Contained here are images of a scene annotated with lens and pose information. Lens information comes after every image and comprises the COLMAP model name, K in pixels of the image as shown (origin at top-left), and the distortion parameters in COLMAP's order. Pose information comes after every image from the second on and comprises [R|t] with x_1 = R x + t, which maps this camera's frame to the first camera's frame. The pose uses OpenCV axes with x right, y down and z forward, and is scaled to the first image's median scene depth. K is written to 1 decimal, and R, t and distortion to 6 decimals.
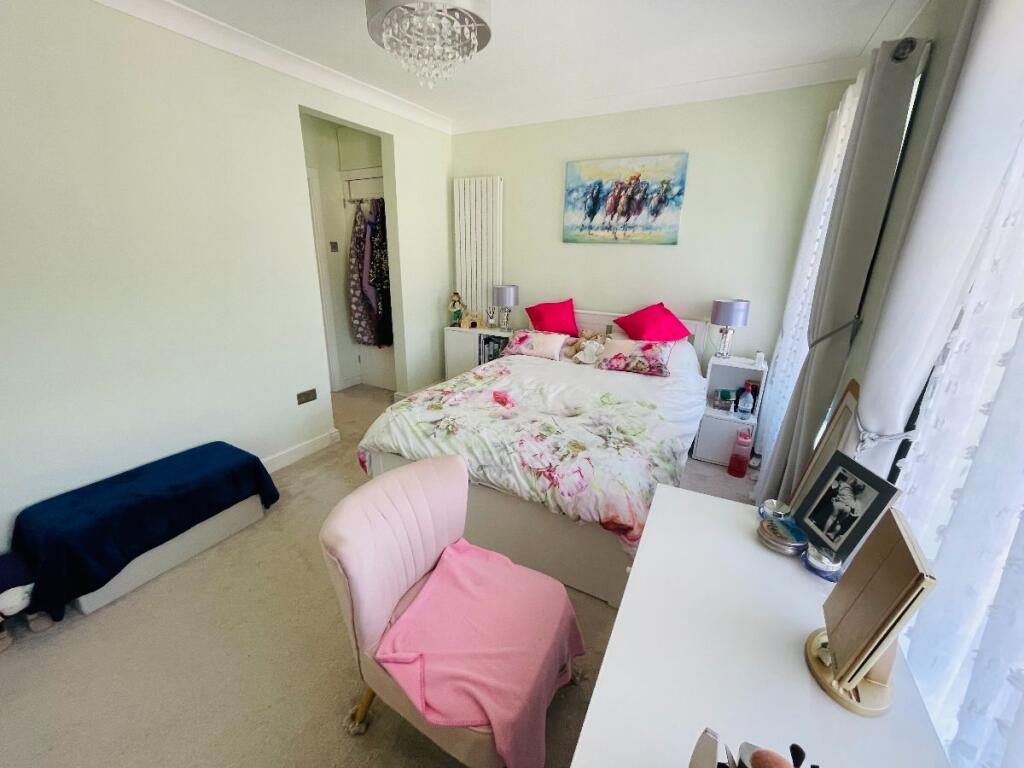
lens RADIAL K [[413.7, 0, 510.1], [0, 413.7, 376.2], [0, 0, 1]] dist [-0.009678, 0.004712]
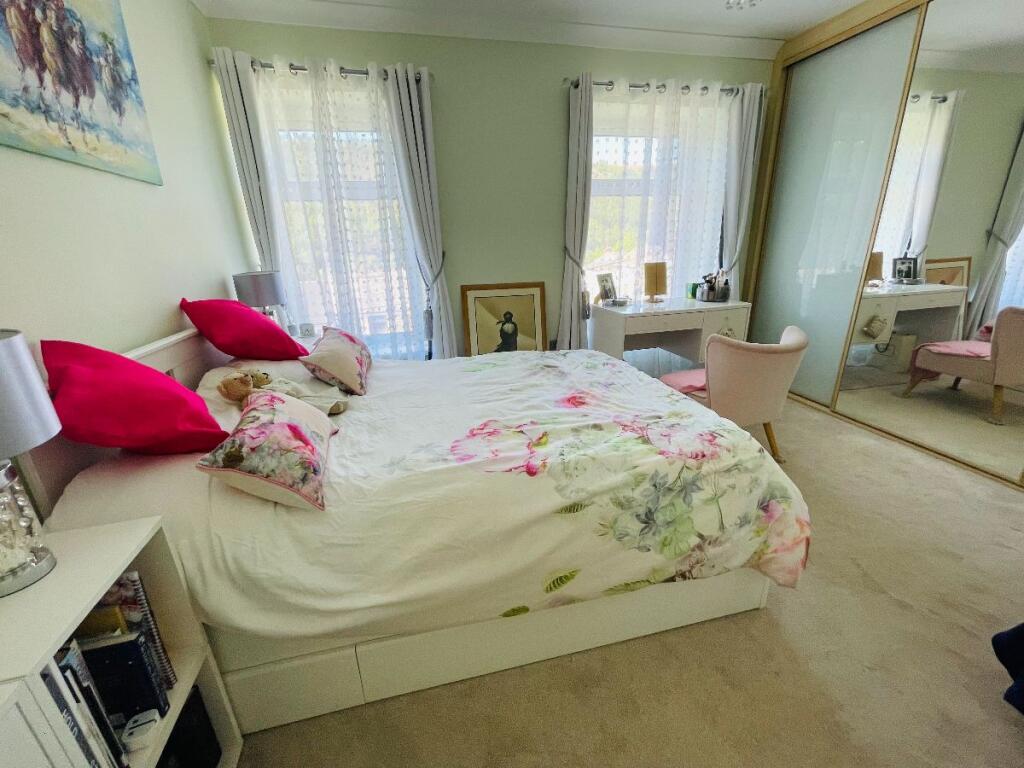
lens RADIAL K [[413.7, 0, 510.1], [0, 413.7, 376.2], [0, 0, 1]] dist [-0.009678, 0.004712]
pose [[-0.677174, -0.219369, 0.702362, -0.357554], [0.242364, 0.834766, 0.494395, -0.292738], [-0.694763, 0.505018, -0.512114, 1.184860]]
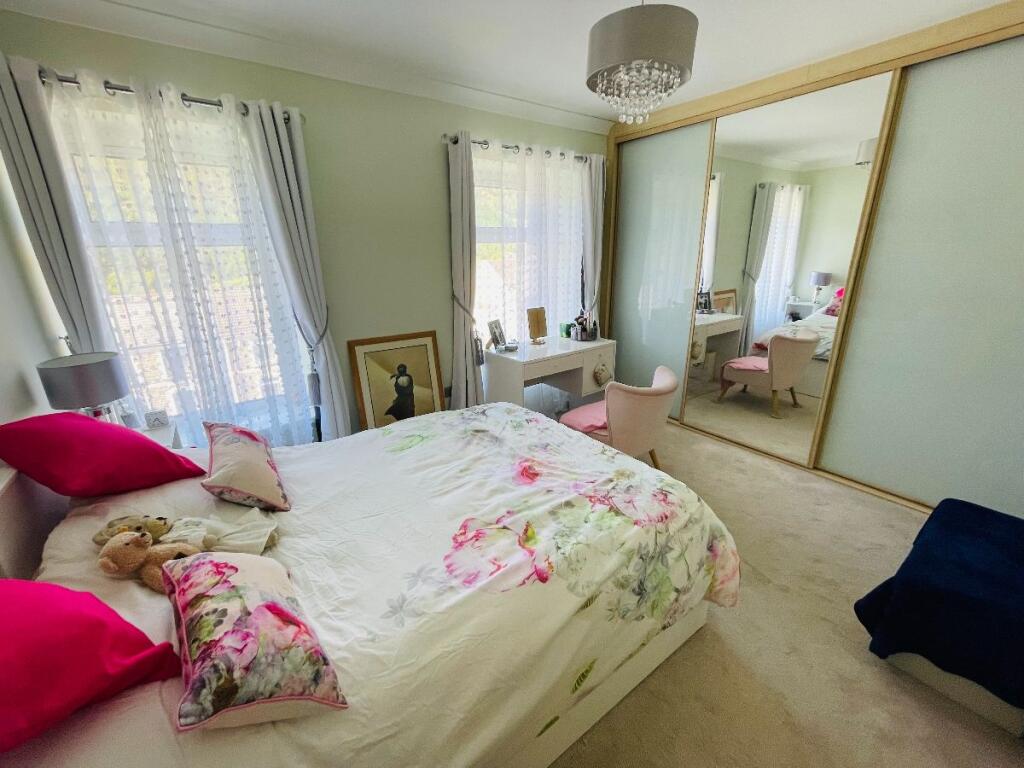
lens RADIAL K [[413.7, 0, 510.1], [0, 413.7, 376.2], [0, 0, 1]] dist [-0.009678, 0.004712]
pose [[-0.906664, -0.118612, 0.404835, -0.218534], [0.132078, 0.831596, 0.539448, -0.393209], [-0.400644, 0.542567, -0.738312, 1.213617]]
